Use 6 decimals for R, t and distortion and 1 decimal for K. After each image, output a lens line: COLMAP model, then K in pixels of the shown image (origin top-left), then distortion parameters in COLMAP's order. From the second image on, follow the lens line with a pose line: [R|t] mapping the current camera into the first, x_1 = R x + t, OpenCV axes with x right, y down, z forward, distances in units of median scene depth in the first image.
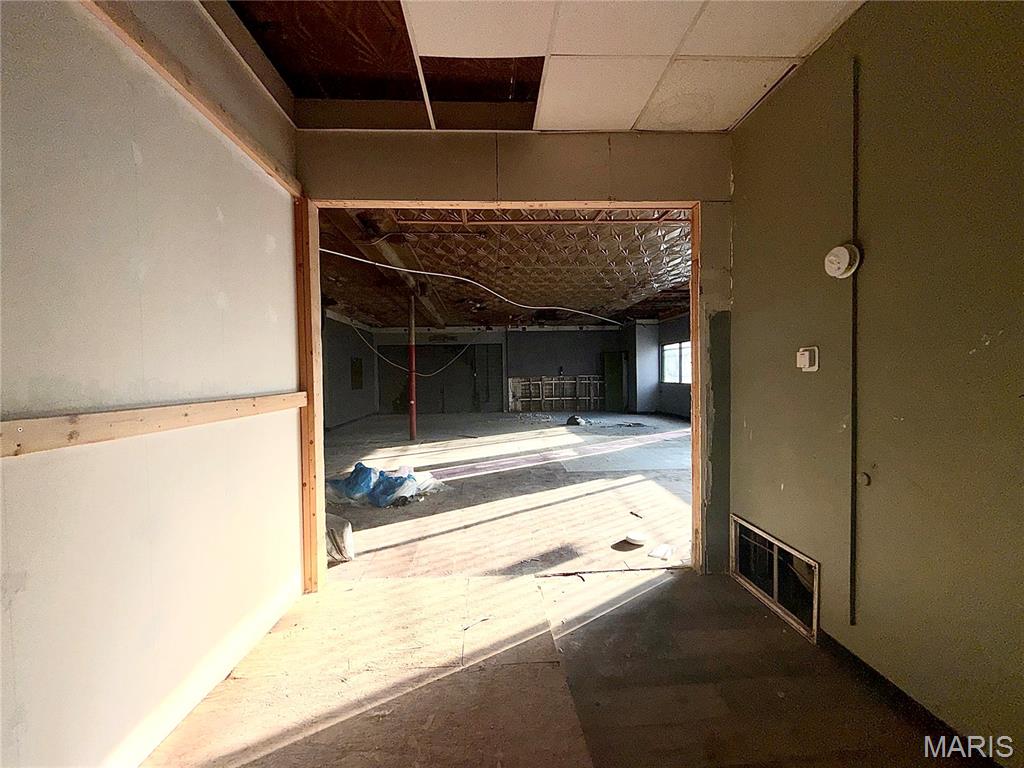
lens RADIAL K [[409.6, 0, 507.3], [0, 409.6, 384.8], [0, 0, 1]] dist [-0.002536, -0.000030]
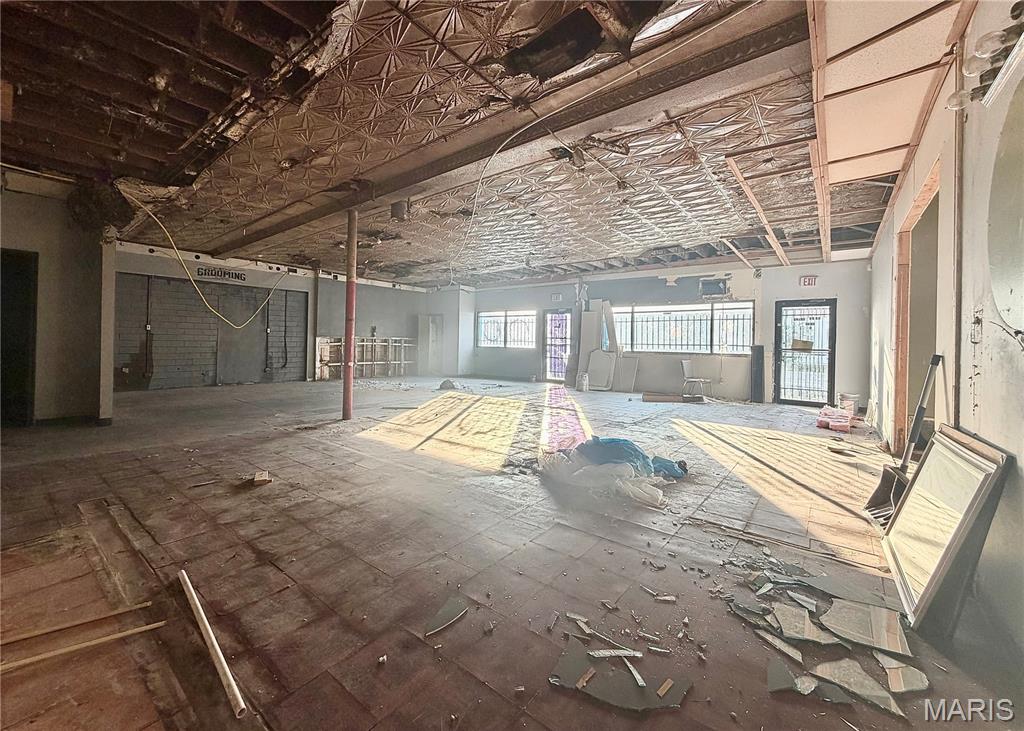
lens RADIAL K [[411.0, 0, 501.6], [0, 411.0, 338.1], [0, 0, 1]] dist [0.000278, 0.000016]
pose [[0.669204, 0.037833, 0.742115, -0.491247], [-0.010718, 0.999091, -0.041268, 0.020253], [-0.743001, 0.019663, 0.669001, 0.300419]]
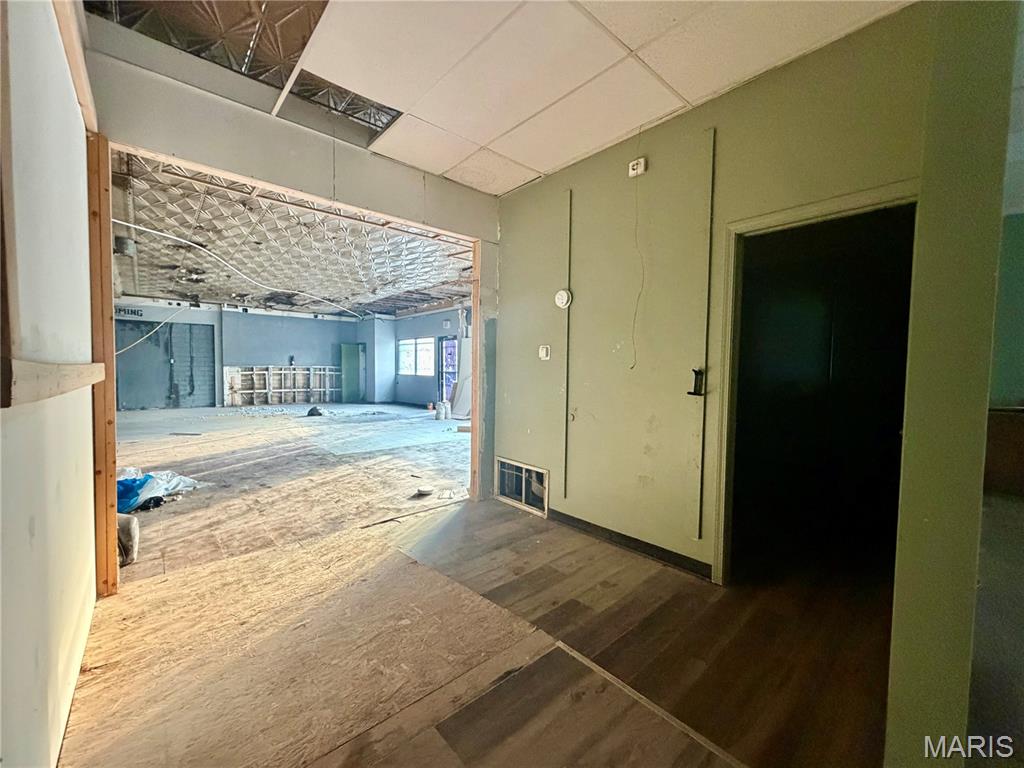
lens RADIAL K [[409.6, 0, 512.1], [0, 409.6, 384.2], [0, 0, 1]] dist [-0.002536, -0.000030]
pose [[0.779499, 0.001561, 0.626402, -0.088616], [-0.008797, 0.999926, 0.008455, 0.011223], [-0.626342, -0.012101, 0.779455, -0.049829]]
